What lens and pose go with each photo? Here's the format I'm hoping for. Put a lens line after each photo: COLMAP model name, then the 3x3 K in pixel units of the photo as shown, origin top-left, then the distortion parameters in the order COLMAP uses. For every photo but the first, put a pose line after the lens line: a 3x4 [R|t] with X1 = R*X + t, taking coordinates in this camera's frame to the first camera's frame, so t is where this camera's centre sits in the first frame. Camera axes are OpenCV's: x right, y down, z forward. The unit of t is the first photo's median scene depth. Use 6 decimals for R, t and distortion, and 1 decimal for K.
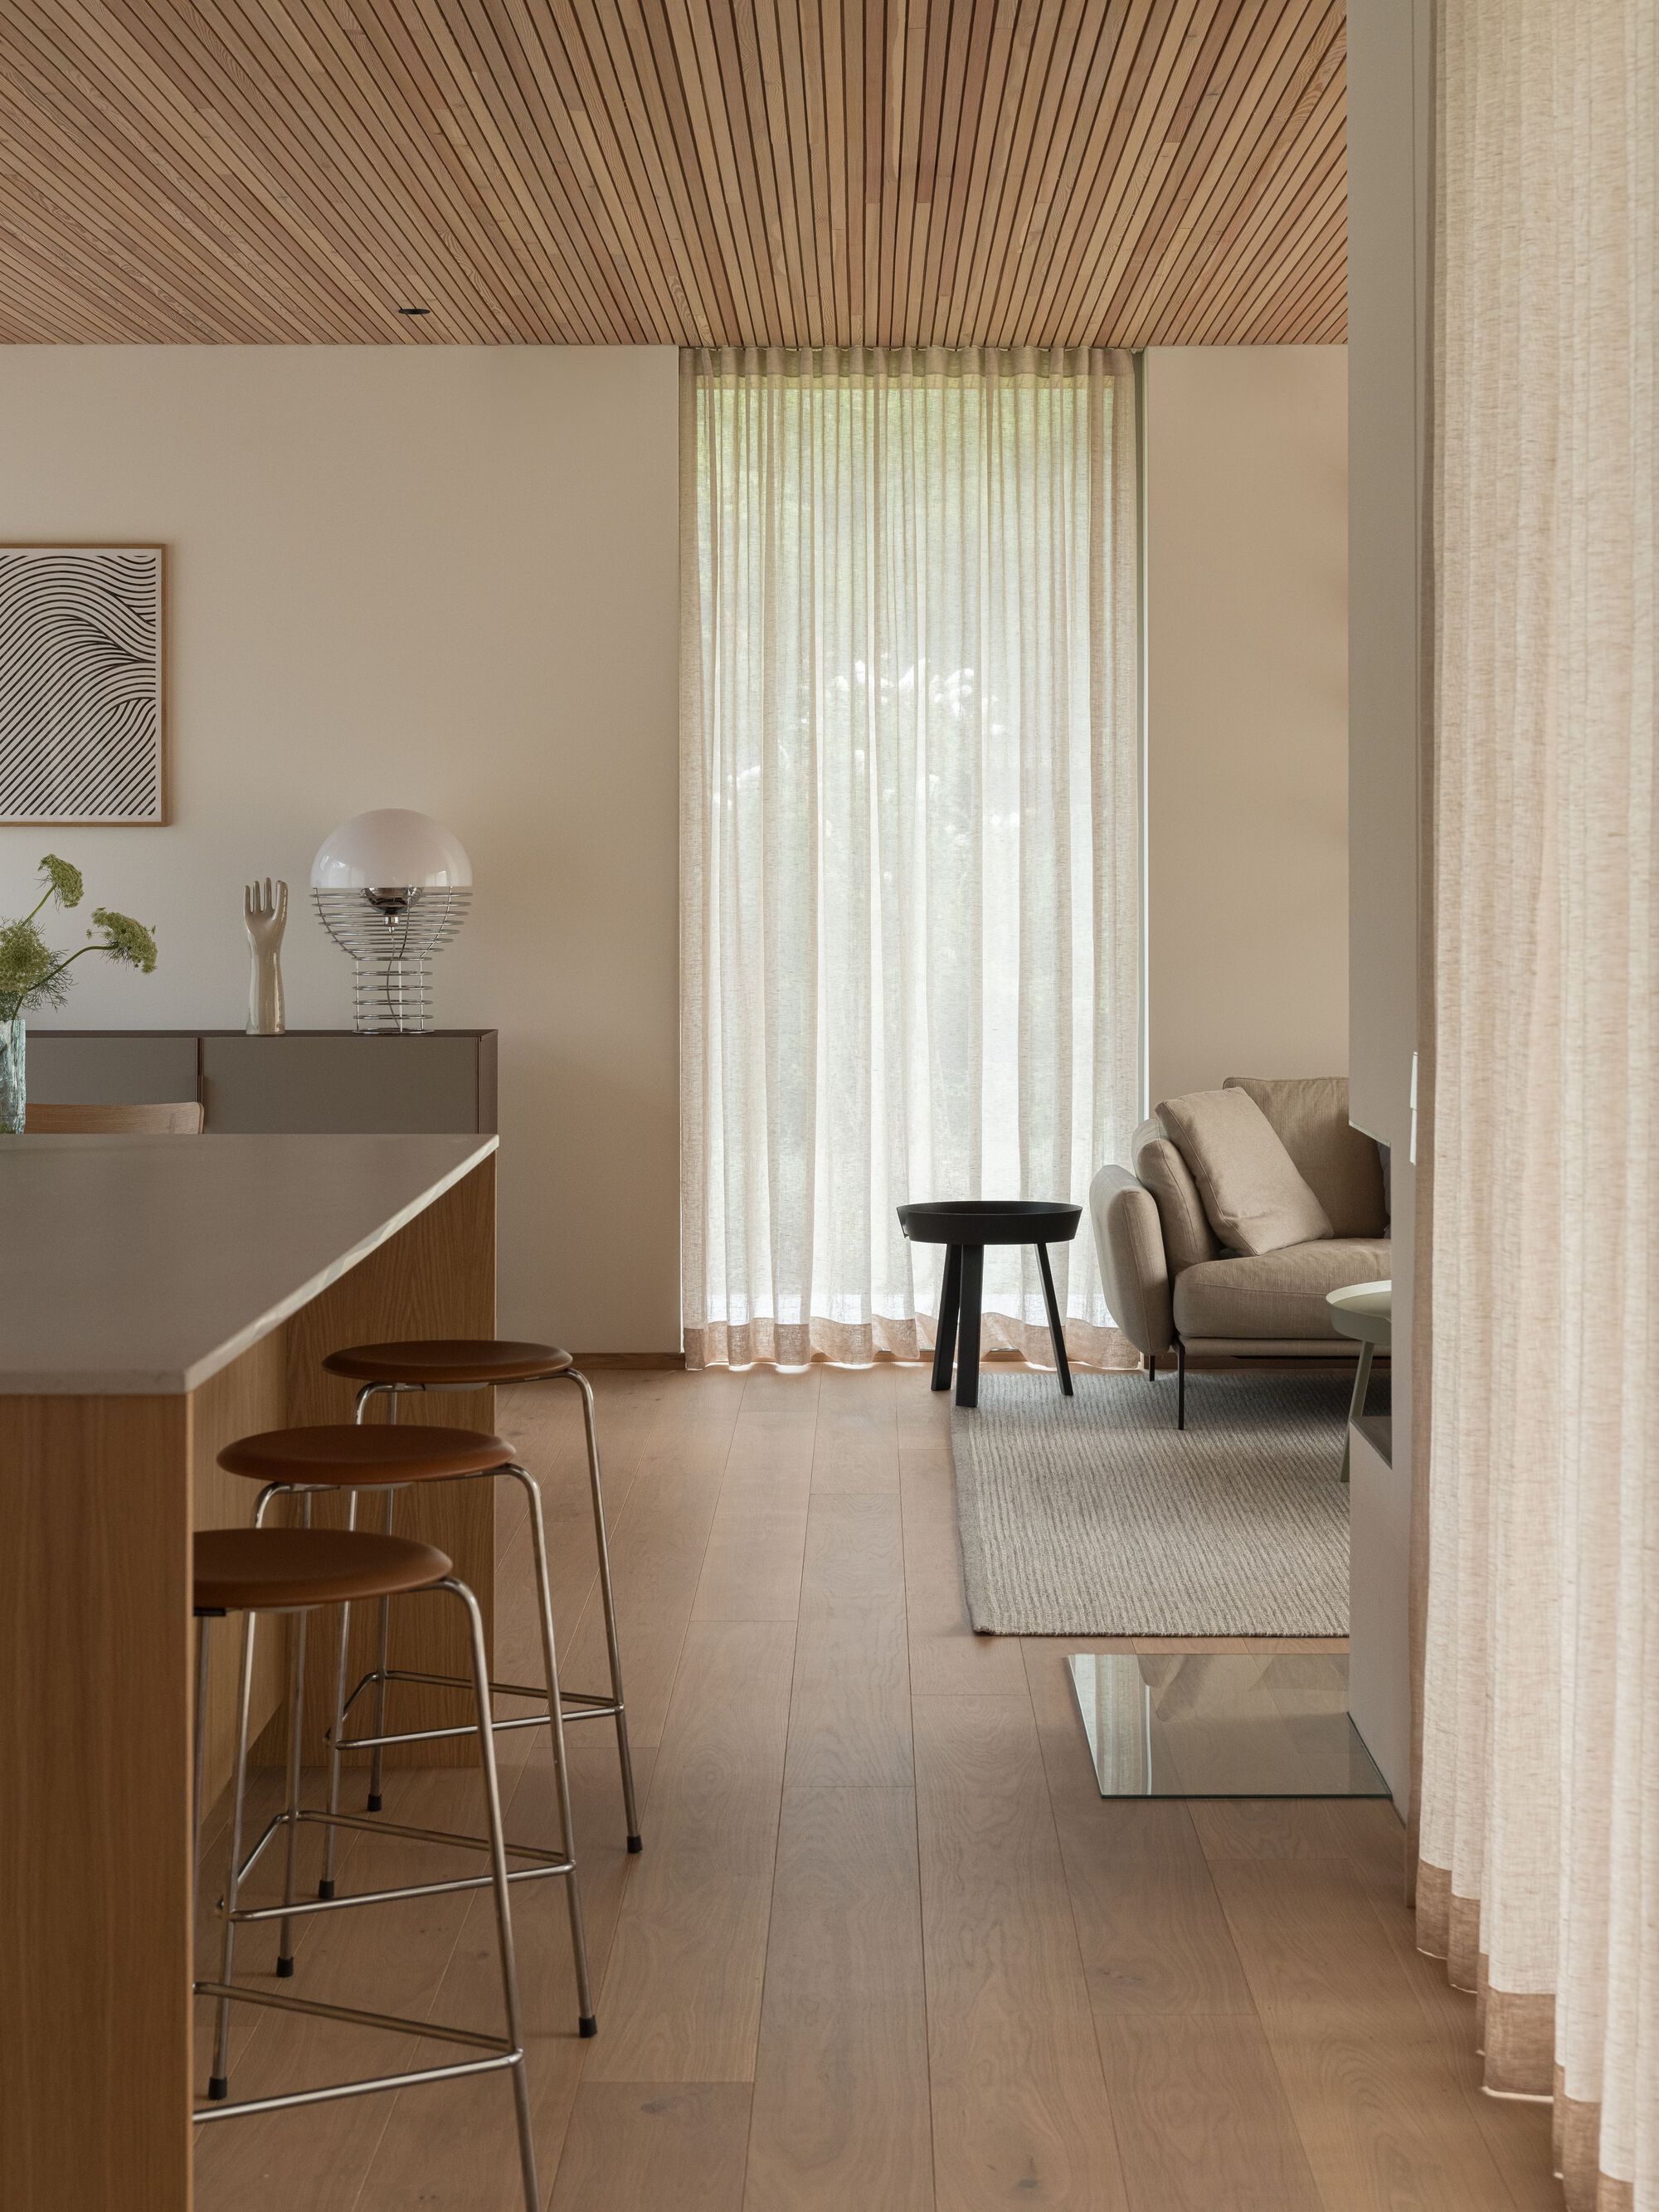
lens RADIAL K [[2907.1, 0, 832.6], [0, 2907.1, 1104.1], [0, 0, 1]] dist [-0.041735, 0.000000]
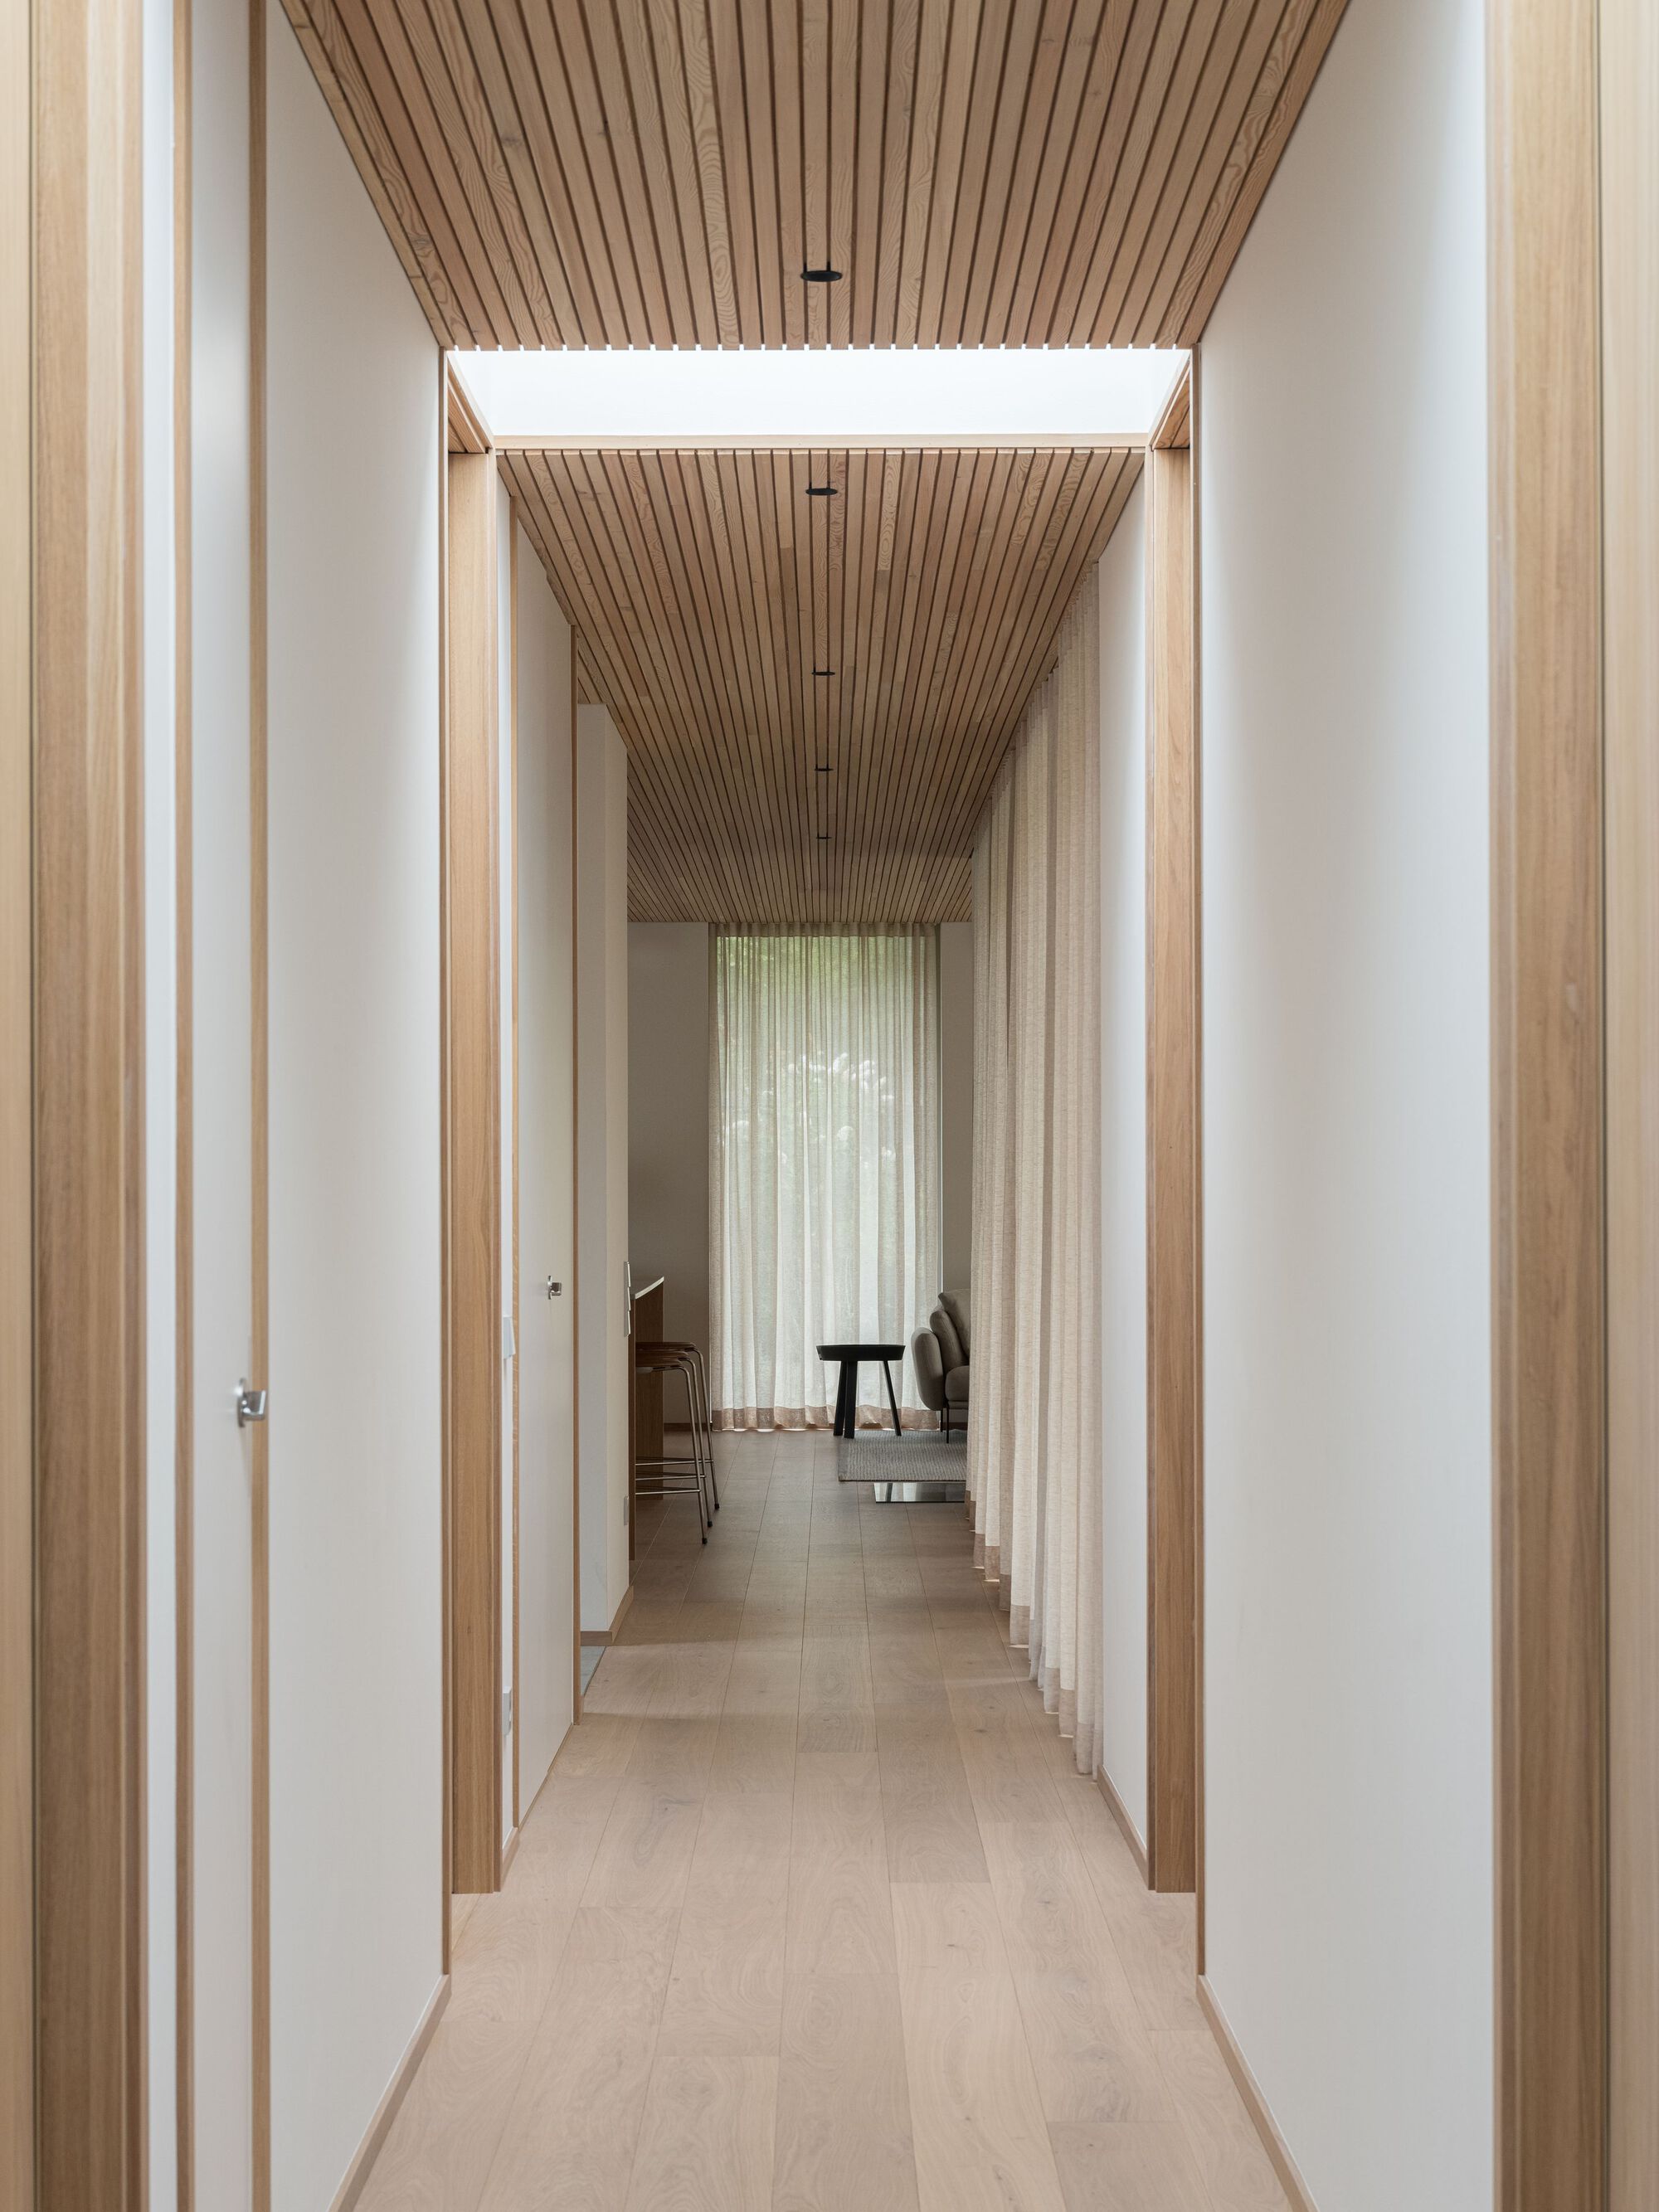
lens RADIAL K [[3161.9, 0, 828.9], [0, 3161.9, 1109.6], [0, 0, 1]] dist [0.035934, 0.000000]
pose [[0.999965, -0.002762, 0.007886, 0.013119], [0.003541, 0.994924, -0.100570, 0.089496], [-0.007568, 0.100595, 0.994899, -1.185287]]
